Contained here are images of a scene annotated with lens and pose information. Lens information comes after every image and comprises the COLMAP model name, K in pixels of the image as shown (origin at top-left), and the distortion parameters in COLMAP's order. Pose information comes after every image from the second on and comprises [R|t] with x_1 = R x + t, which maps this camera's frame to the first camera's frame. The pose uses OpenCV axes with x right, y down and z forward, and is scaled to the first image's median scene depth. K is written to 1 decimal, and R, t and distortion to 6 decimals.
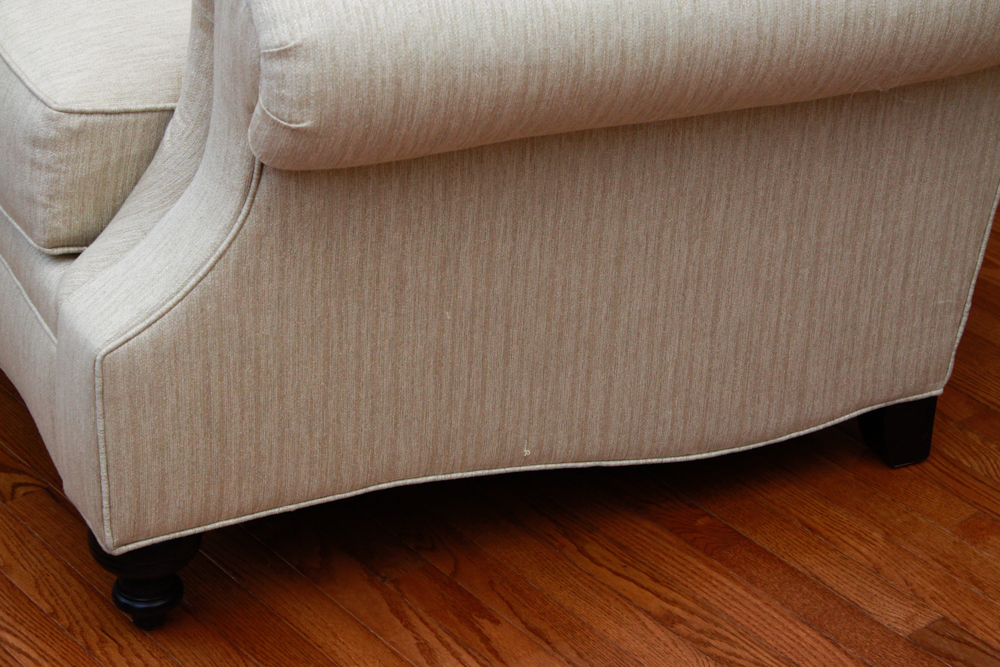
lens RADIAL K [[2451.9, 0, 500.0], [0, 2451.9, 333.5], [0, 0, 1]] dist [0.074331, 0.273579]
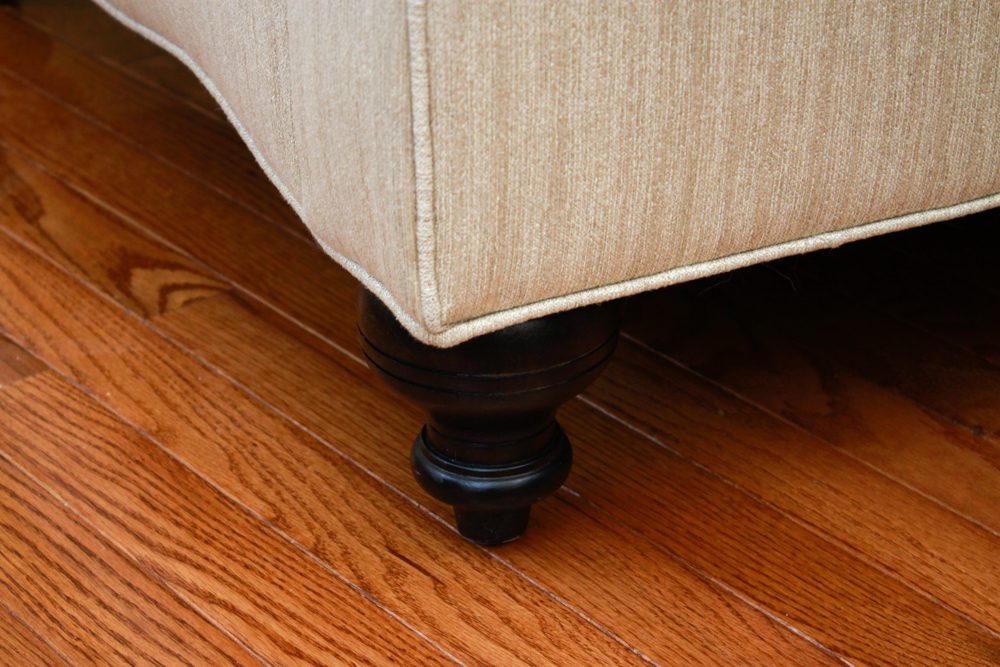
lens RADIAL K [[2451.9, 0, 500.0], [0, 2451.9, 333.5], [0, 0, 1]] dist [0.074331, 0.273579]
pose [[0.998939, -0.038622, -0.025065, -0.128777], [0.038080, 0.999038, -0.021754, 0.091608], [0.025881, 0.020777, 0.999449, 0.555450]]
